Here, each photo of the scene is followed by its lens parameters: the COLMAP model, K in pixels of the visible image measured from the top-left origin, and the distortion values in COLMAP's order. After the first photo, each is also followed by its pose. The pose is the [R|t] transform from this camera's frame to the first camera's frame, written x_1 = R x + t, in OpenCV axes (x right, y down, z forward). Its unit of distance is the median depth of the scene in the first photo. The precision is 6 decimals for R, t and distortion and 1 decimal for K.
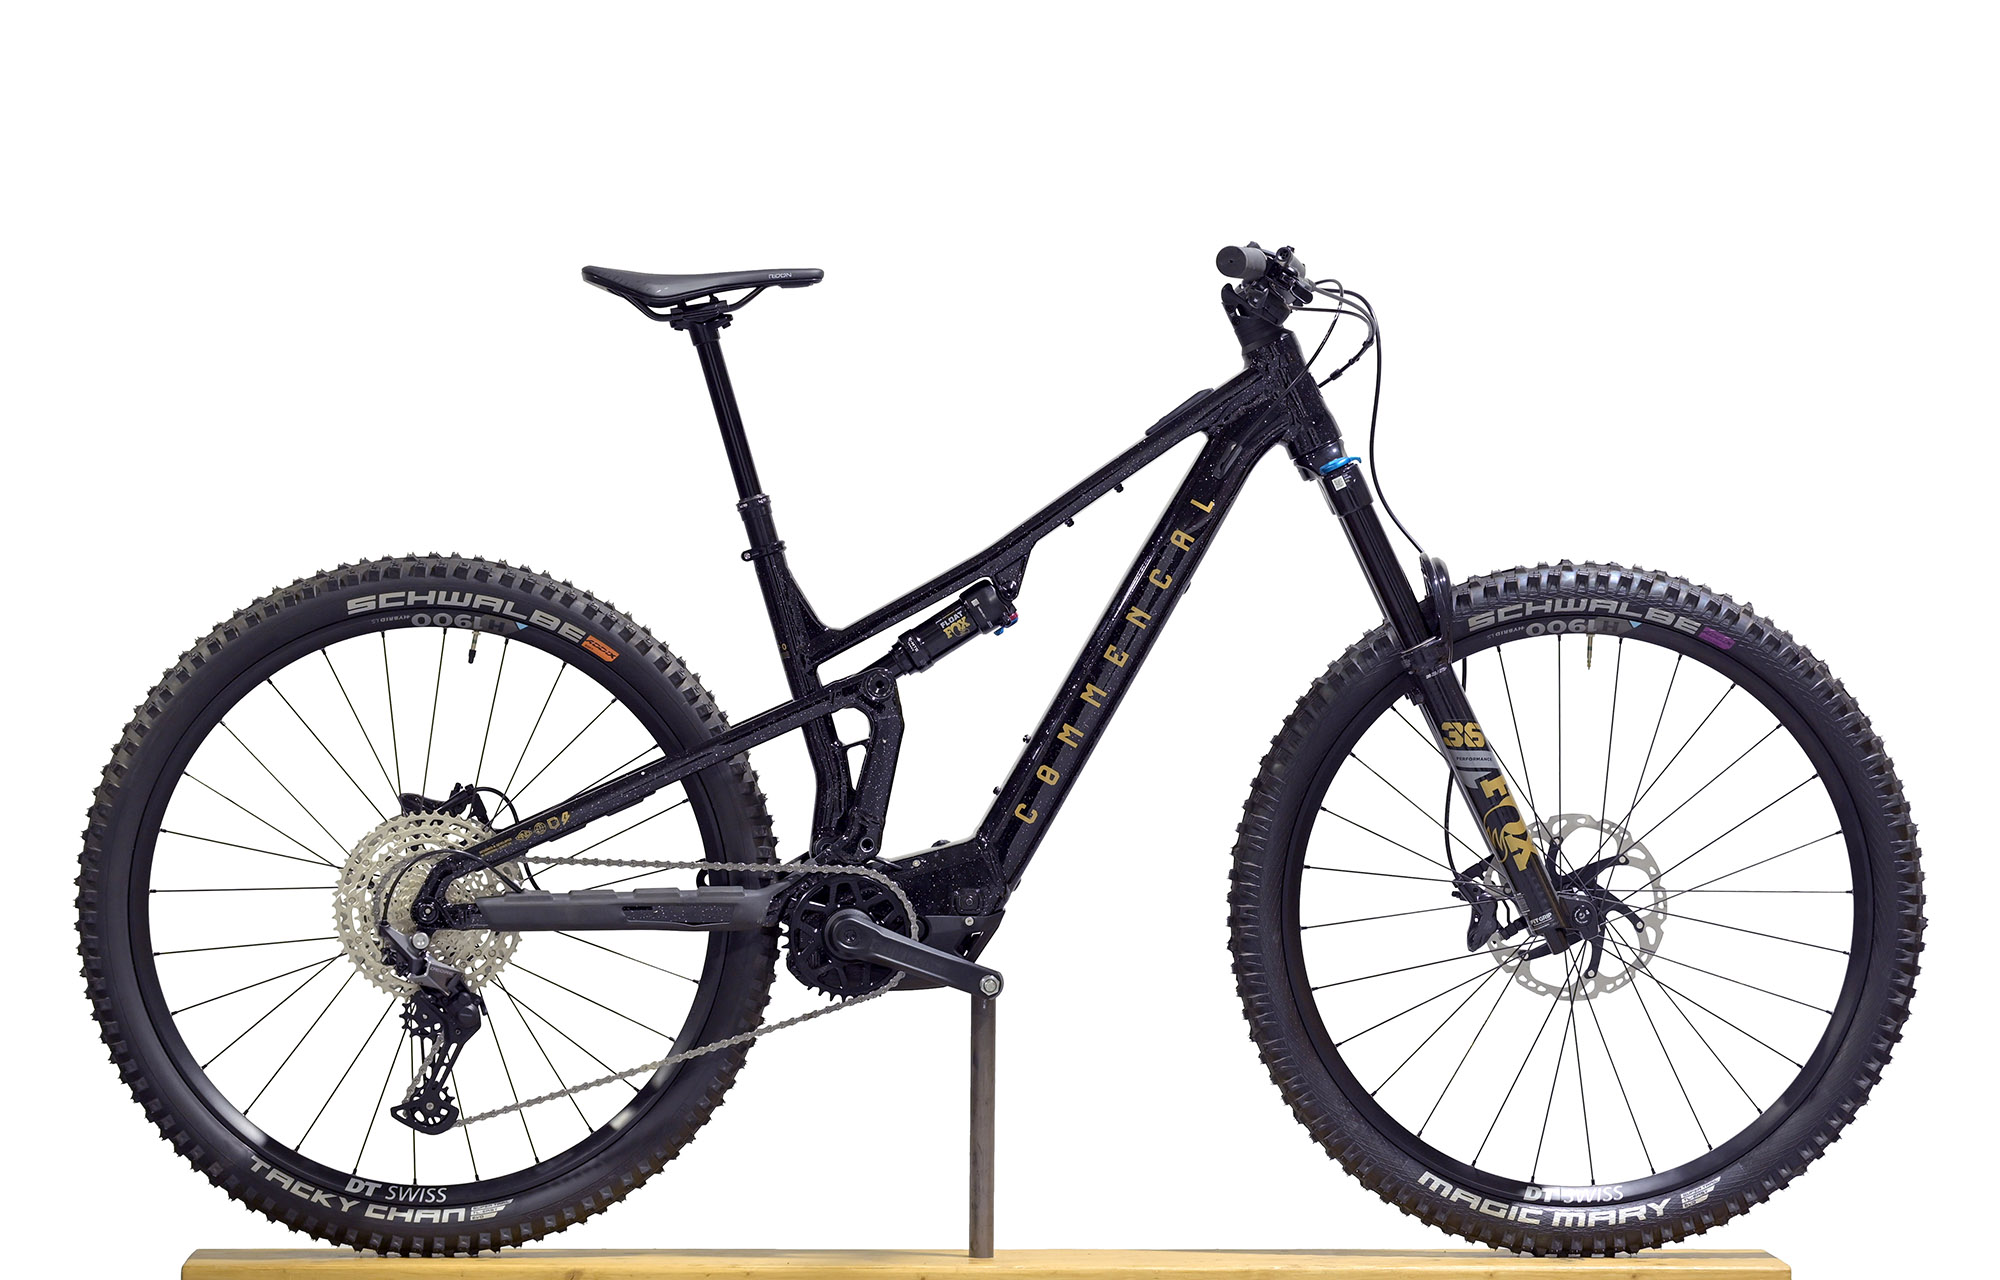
lens RADIAL K [[14389.1, 0, 995.0], [0, 14389.1, 639.0], [0, 0, 1]] dist [0.390818, 0.000000]
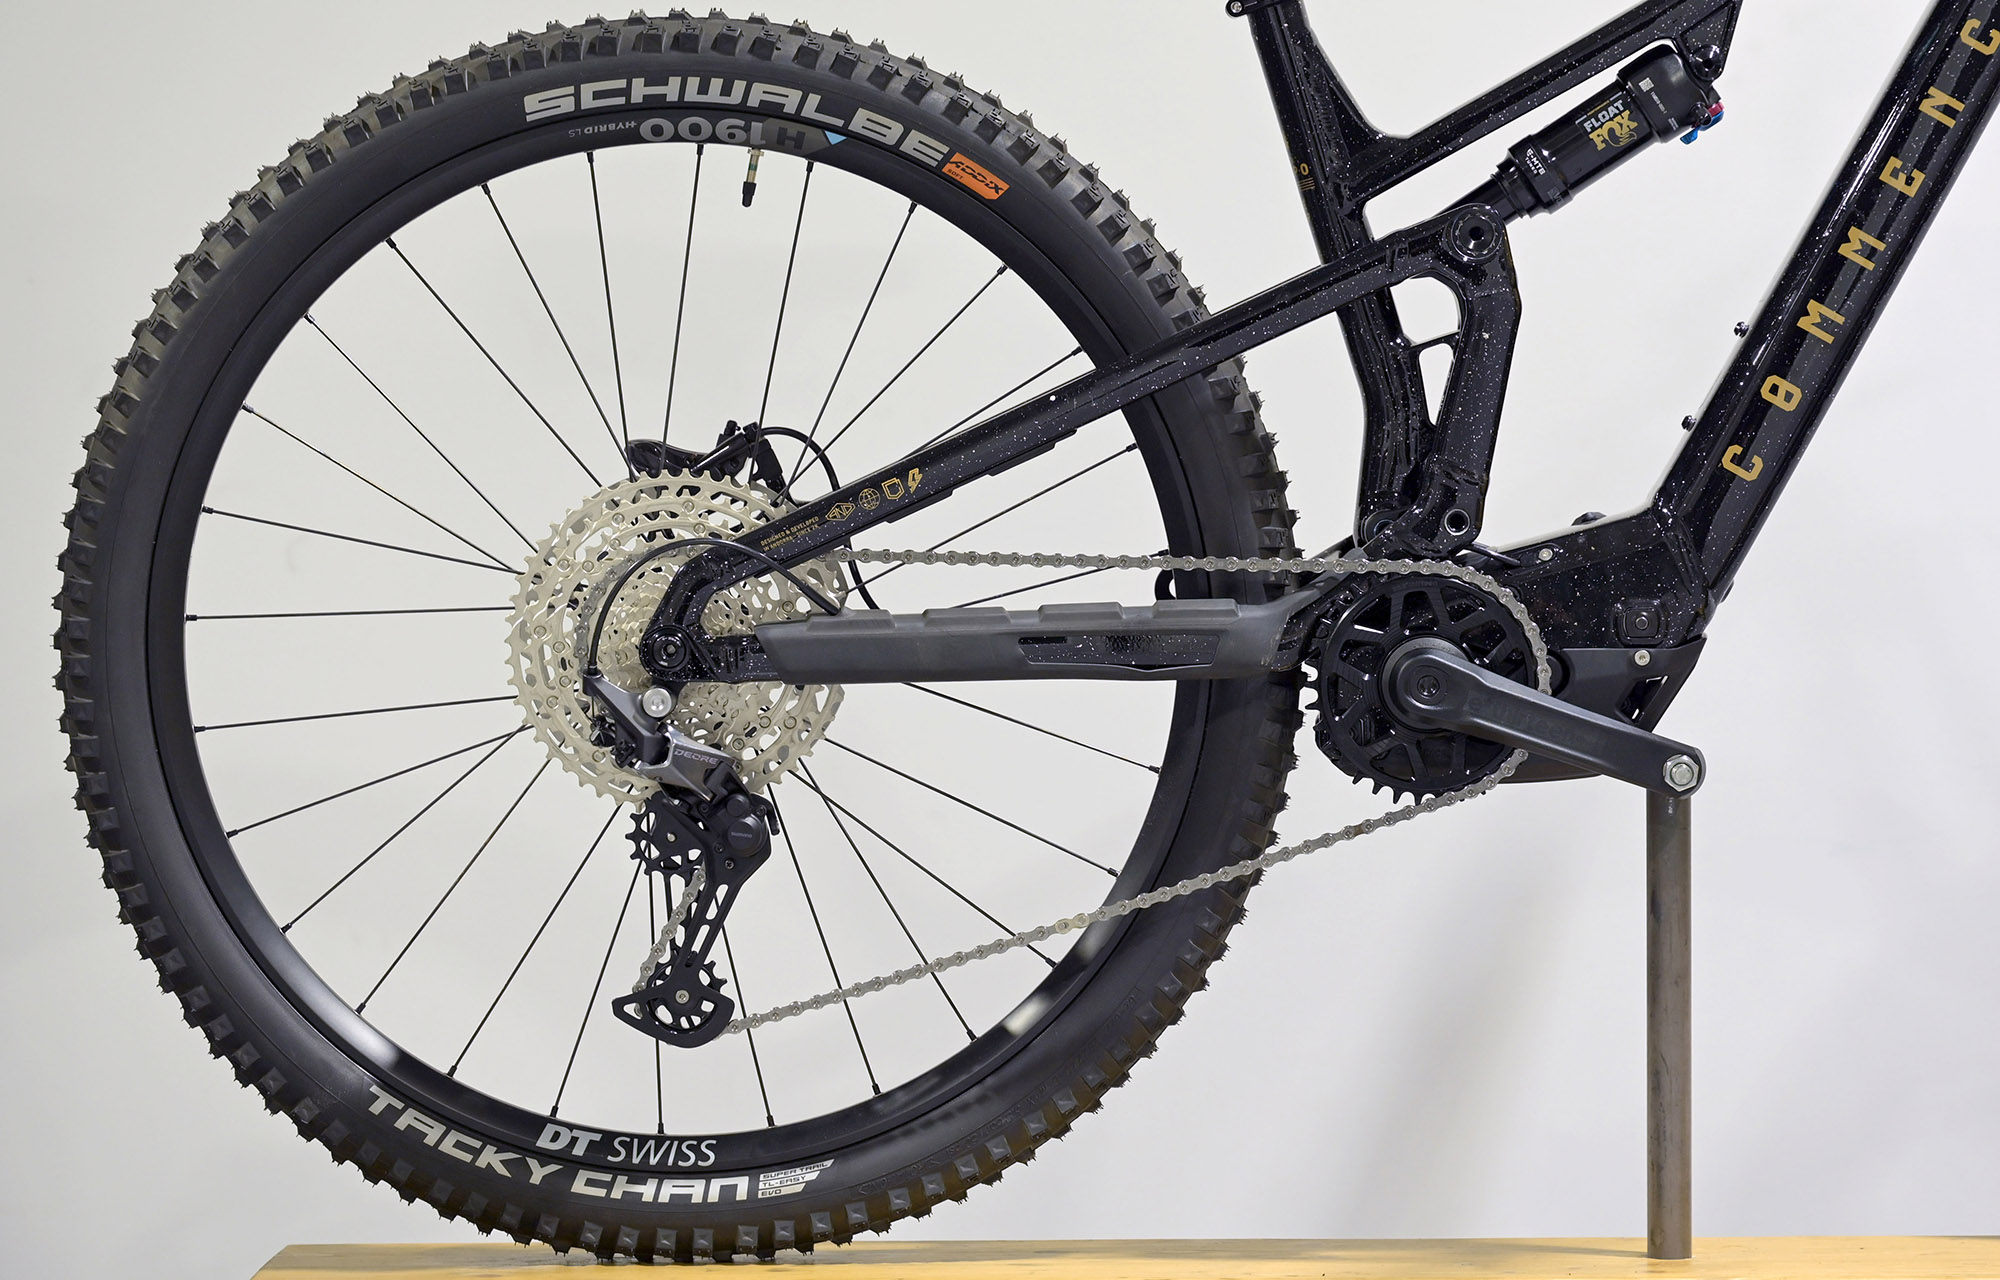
lens RADIAL K [[14389.1, 0, 1002.4], [0, 14389.1, 638.4], [0, 0, 1]] dist [0.390818, 0.000000]
pose [[0.999155, -0.010833, -0.039642, -0.004377], [0.011686, 0.999704, 0.021341, 0.006636], [0.039399, -0.021786, 0.998986, 0.437991]]
